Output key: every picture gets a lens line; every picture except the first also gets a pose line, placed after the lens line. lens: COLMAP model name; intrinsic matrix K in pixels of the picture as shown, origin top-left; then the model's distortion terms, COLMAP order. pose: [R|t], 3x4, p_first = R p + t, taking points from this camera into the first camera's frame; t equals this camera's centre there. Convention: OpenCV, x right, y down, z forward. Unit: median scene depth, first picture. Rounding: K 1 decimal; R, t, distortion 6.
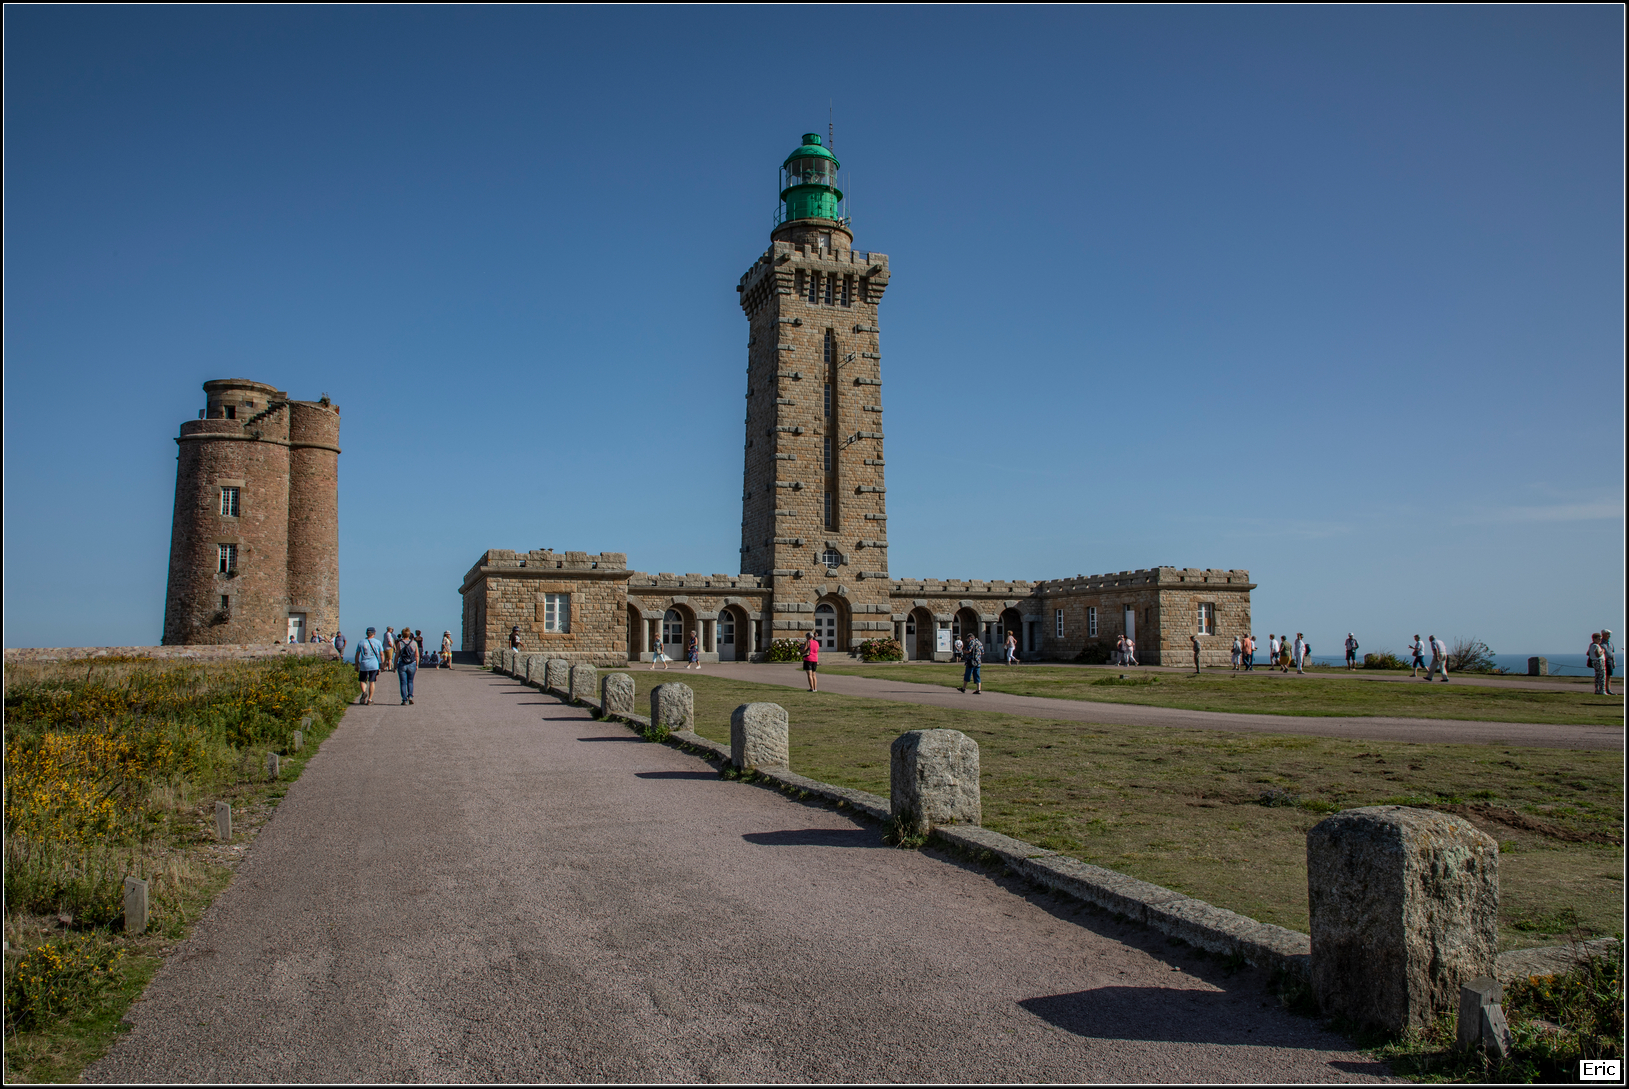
lens RADIAL K [[1120.0, 0, 814.5], [0, 1120.0, 544.5], [0, 0, 1]] dist [-0.060555, 0.005188]
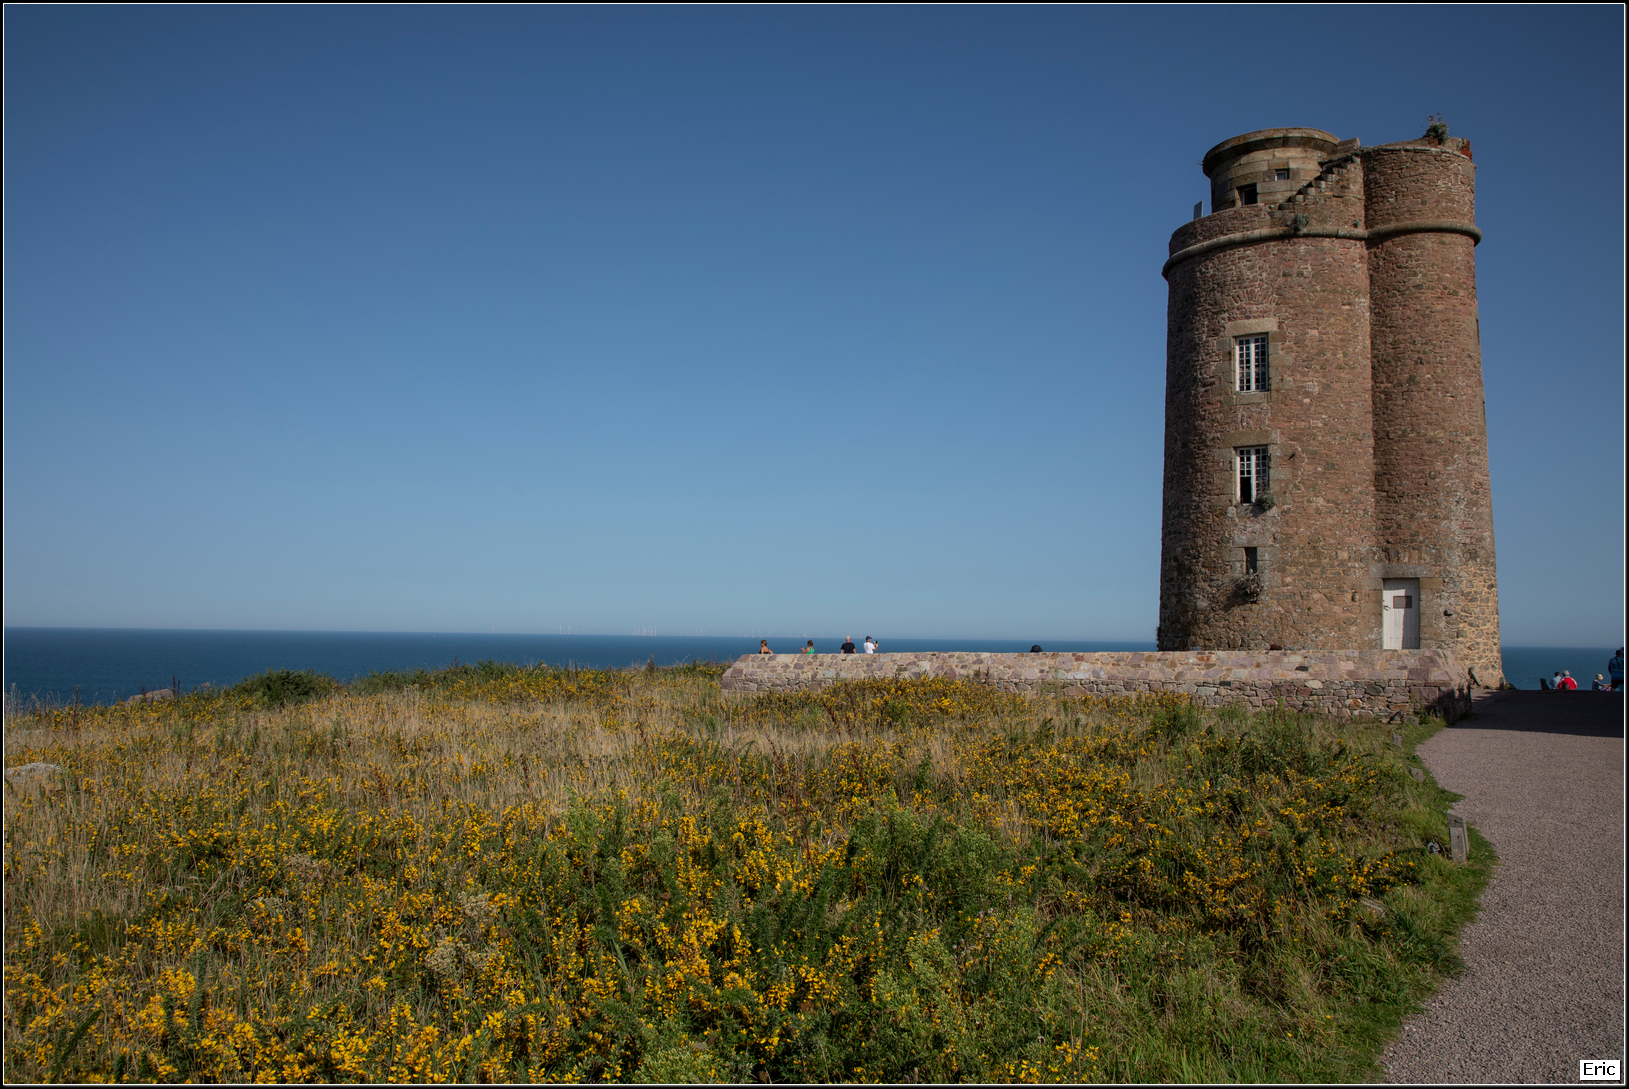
lens RADIAL K [[1265.5, 0, 815.4], [0, 1265.5, 561.7], [0, 0, 1]] dist [-0.009312, 0.000175]
pose [[0.592953, -0.035415, -0.804458, -0.176276], [0.063048, 0.998007, 0.002535, 0.036619], [0.802765, -0.052222, 0.594004, 0.467076]]
